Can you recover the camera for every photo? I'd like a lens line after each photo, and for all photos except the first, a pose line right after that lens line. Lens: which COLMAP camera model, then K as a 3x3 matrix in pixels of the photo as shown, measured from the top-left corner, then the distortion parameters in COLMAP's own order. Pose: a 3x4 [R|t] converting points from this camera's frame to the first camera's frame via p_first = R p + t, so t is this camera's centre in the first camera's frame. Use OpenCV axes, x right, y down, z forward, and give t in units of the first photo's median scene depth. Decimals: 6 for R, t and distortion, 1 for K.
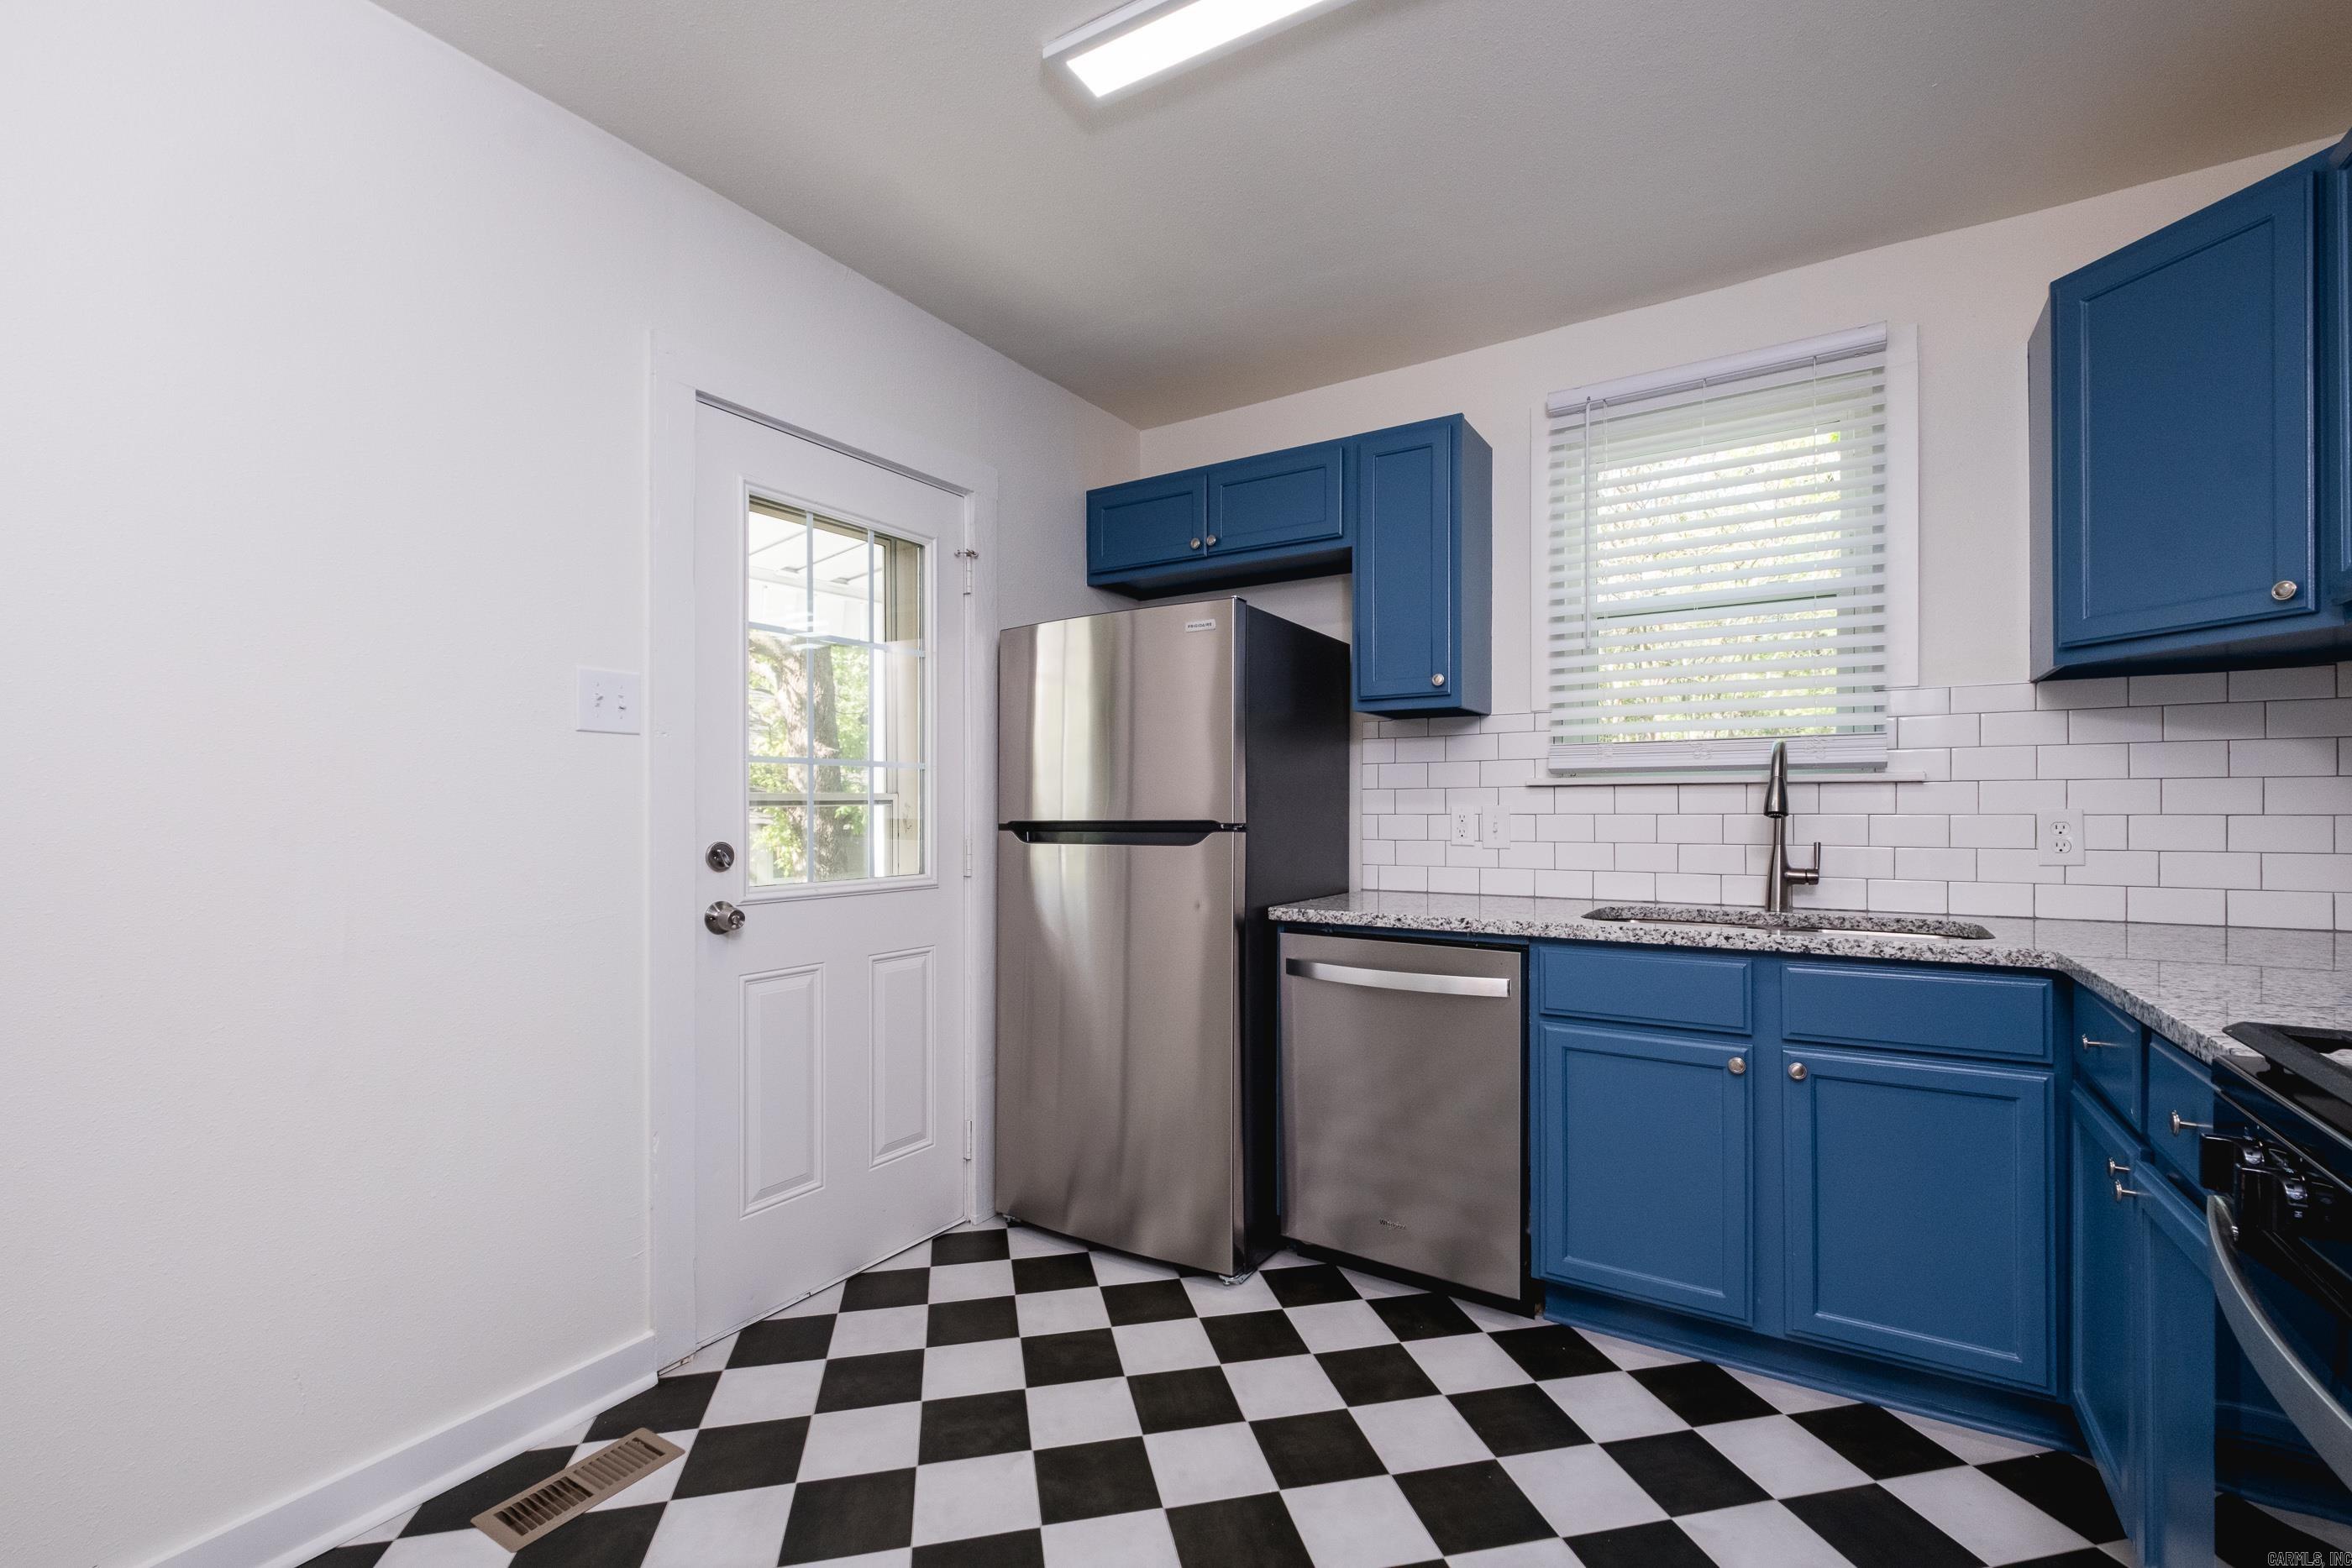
lens RADIAL K [[999.4, 0, 1180.5], [0, 999.4, 795.5], [0, 0, 1]] dist [-0.000640, -0.000666]
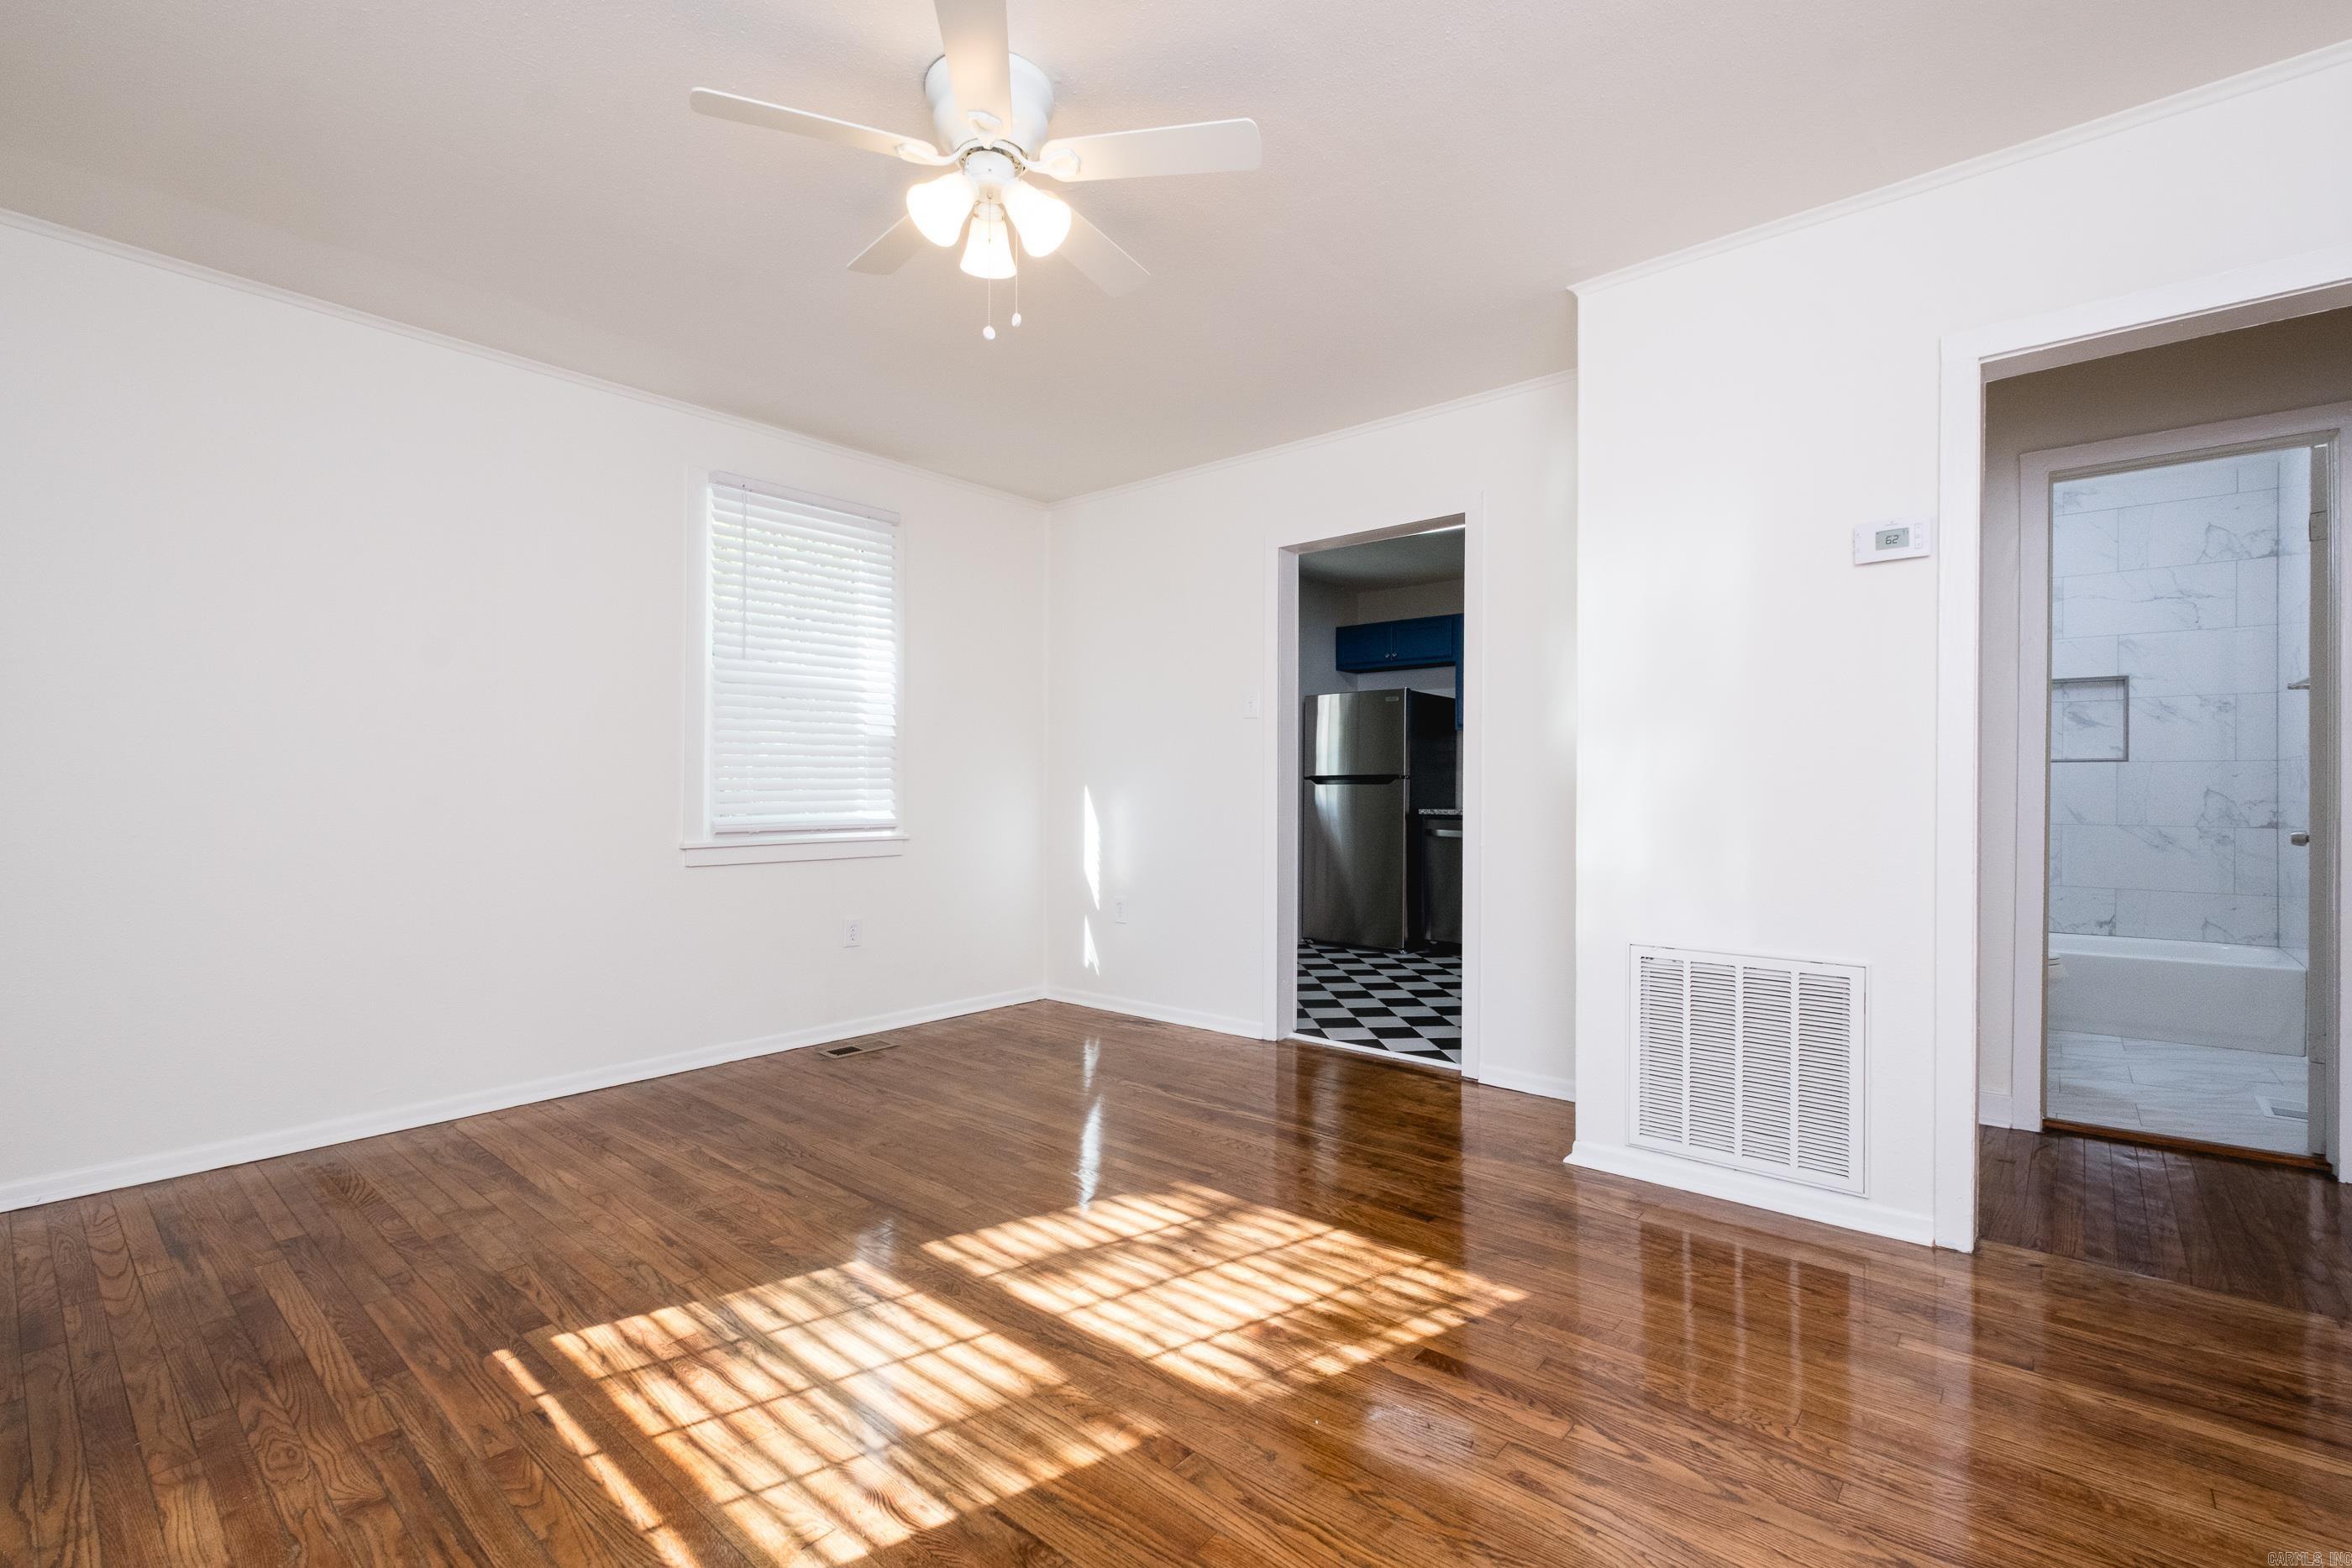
lens RADIAL K [[1034.8, 0, 1194.1], [0, 1034.8, 789.0], [0, 0, 1]] dist [0.002500, -0.000434]
pose [[0.991401, 0.005444, -0.130749, -0.147590], [-0.003543, 0.999885, 0.014769, 0.030318], [0.130815, -0.014179, 0.991305, -1.820372]]
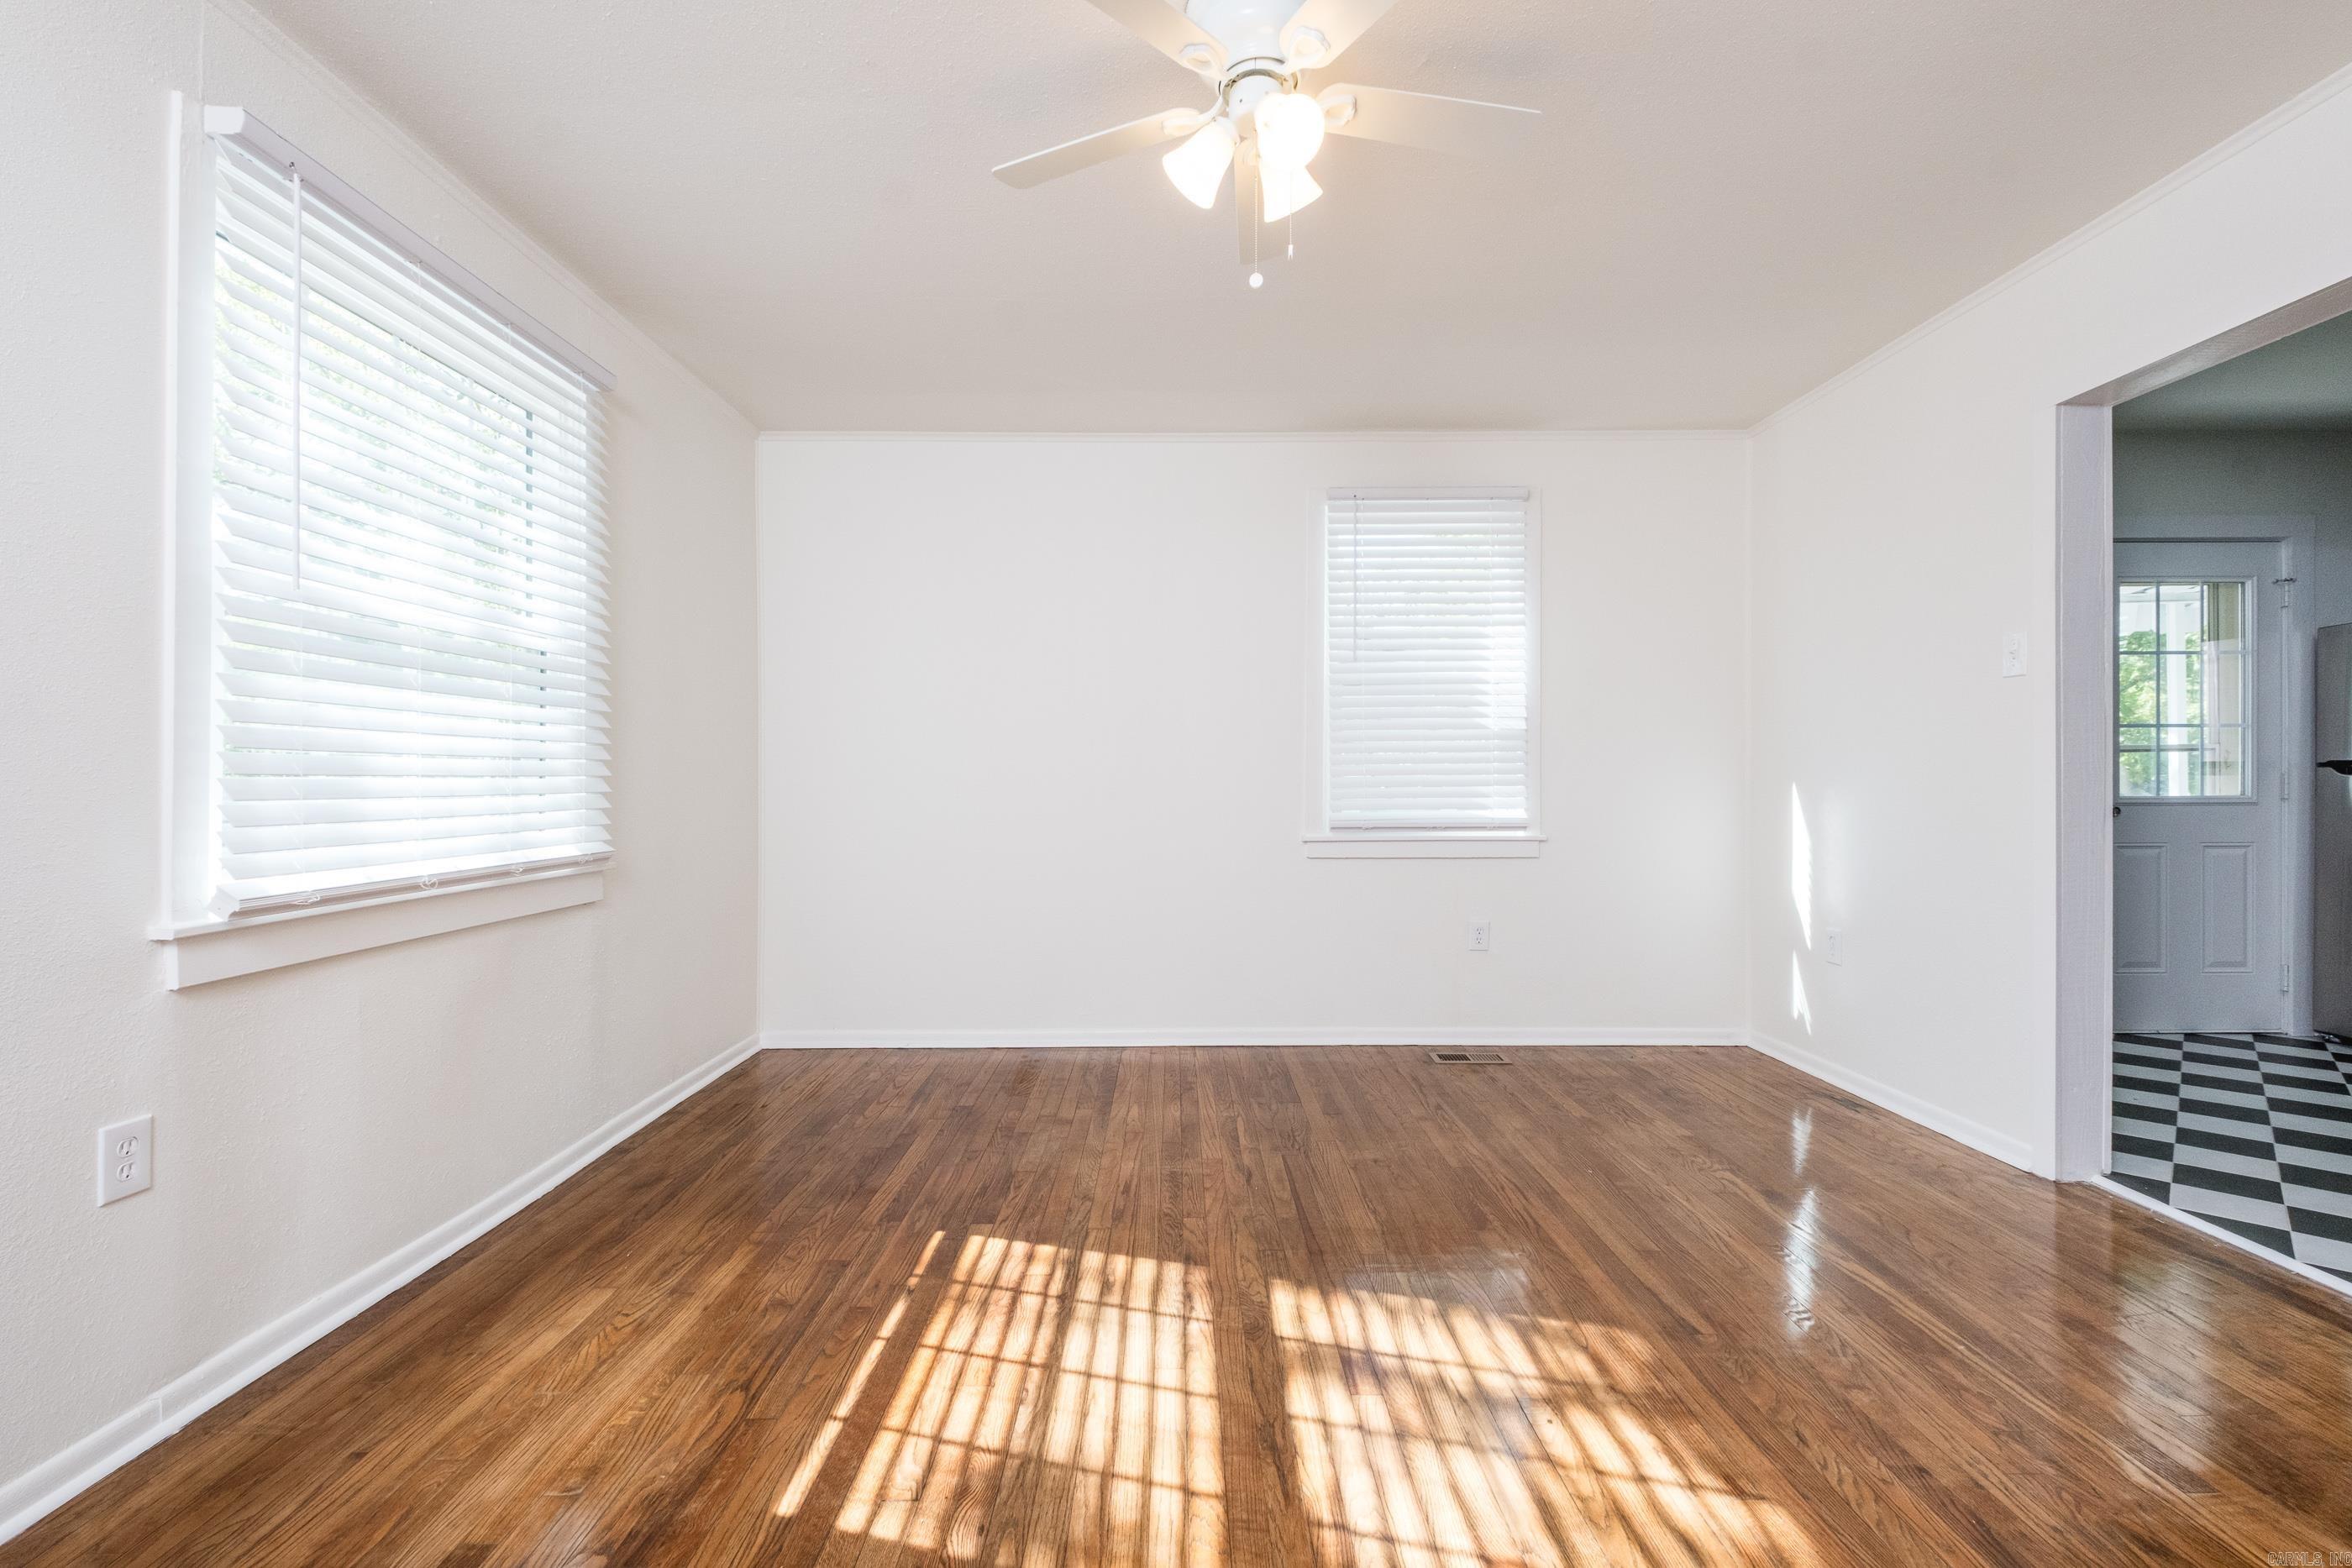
lens RADIAL K [[1012.0, 0, 1183.8], [0, 1012.0, 783.7], [0, 0, 1]] dist [-0.001208, -0.000482]
pose [[0.540500, 0.005384, -0.841327, 0.196267], [0.011469, 0.999839, 0.013767, 0.026347], [0.841266, -0.017090, 0.540351, -1.417012]]
